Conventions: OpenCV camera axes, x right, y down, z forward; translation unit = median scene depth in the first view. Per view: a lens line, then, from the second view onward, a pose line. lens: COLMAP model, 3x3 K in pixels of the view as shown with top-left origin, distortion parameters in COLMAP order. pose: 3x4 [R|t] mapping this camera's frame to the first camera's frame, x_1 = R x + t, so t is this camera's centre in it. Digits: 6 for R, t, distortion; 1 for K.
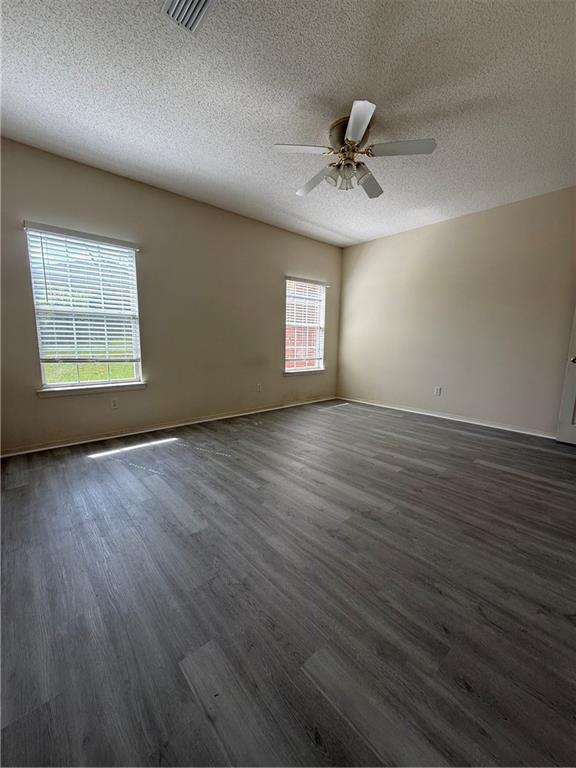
lens RADIAL K [[306.7, 0, 287.8], [0, 306.7, 385.9], [0, 0, 1]] dist [-0.000936, -0.000755]
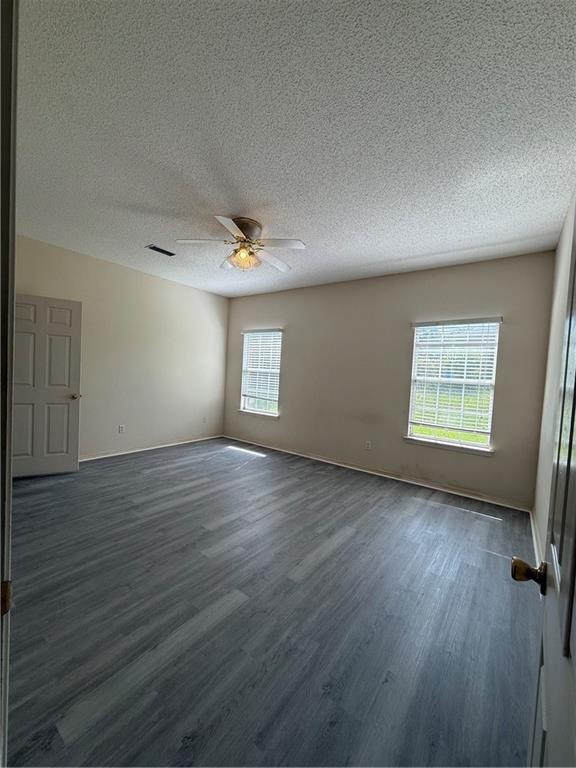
lens RADIAL K [[306.7, 0, 287.3], [0, 306.7, 385.7], [0, 0, 1]] dist [-0.000936, -0.000755]
pose [[0.201798, 0.034994, -0.978802, 1.012627], [-0.195542, 0.980681, -0.005253, -0.159128], [0.959709, 0.192457, 0.204742, 0.716604]]
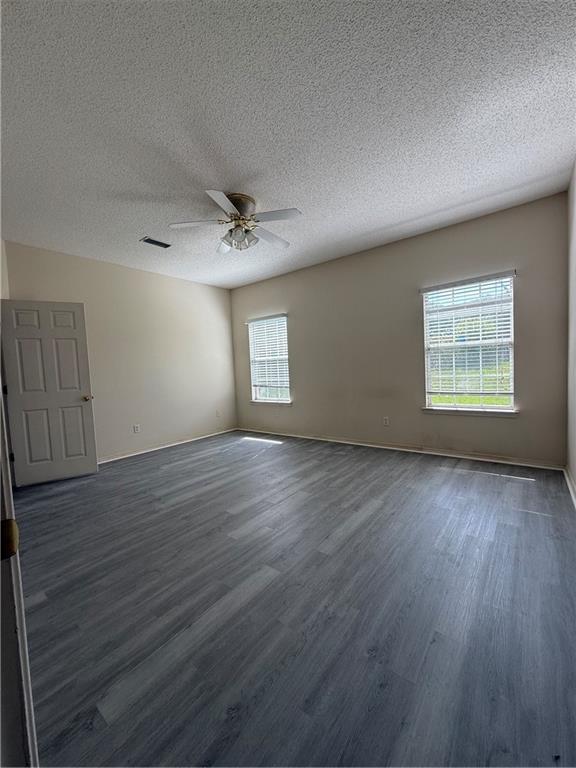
lens RADIAL K [[306.7, 0, 286.7], [0, 306.7, 386.6], [0, 0, 1]] dist [-0.000936, -0.000755]
pose [[0.173223, 0.032678, -0.984340, 0.991564], [-0.096591, 0.995195, 0.016041, -0.110378], [0.980135, 0.092300, 0.175547, 0.722989]]
